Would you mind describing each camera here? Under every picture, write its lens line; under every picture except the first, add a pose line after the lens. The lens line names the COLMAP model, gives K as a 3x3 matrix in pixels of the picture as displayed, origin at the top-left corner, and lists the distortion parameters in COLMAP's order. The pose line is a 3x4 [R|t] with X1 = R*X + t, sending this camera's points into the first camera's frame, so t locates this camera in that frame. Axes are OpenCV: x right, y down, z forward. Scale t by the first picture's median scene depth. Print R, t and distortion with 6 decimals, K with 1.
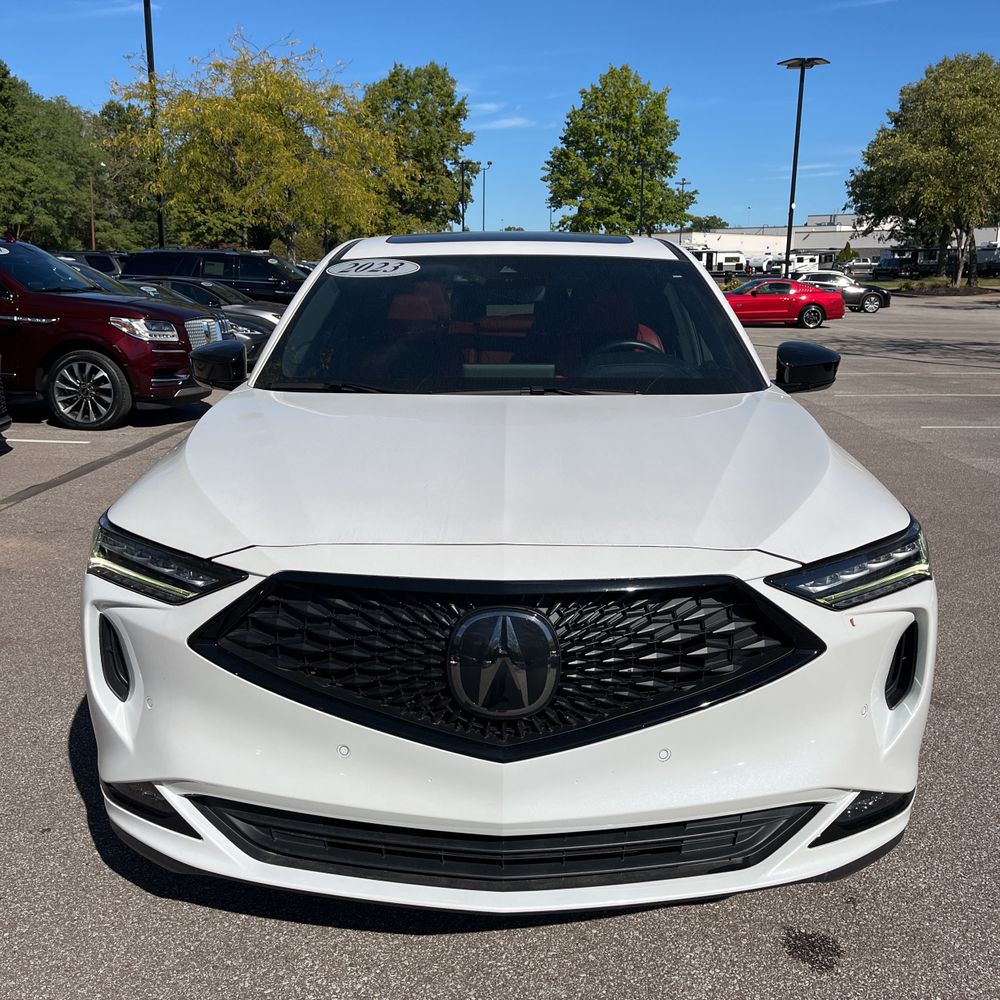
lens RADIAL K [[1012.4, 0, 505.3], [0, 1012.4, 492.2], [0, 0, 1]] dist [0.028287, 0.000000]
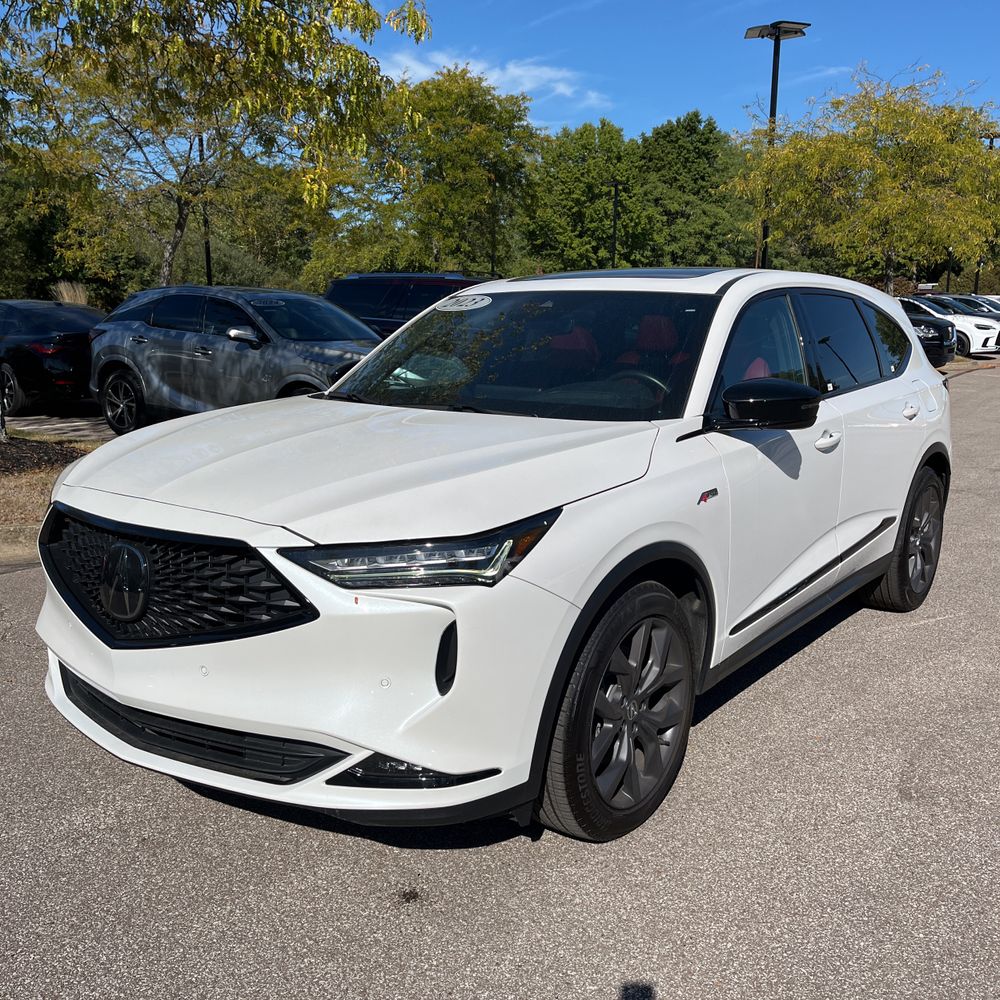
lens RADIAL K [[1012.4, 0, 511.0], [0, 1012.4, 507.8], [0, 0, 1]] dist [0.028287, 0.000000]
pose [[0.810223, 0.114312, -0.574866, 0.890280], [-0.124664, 0.991965, 0.021549, -0.021047], [0.572710, 0.054206, 0.817964, 0.101715]]
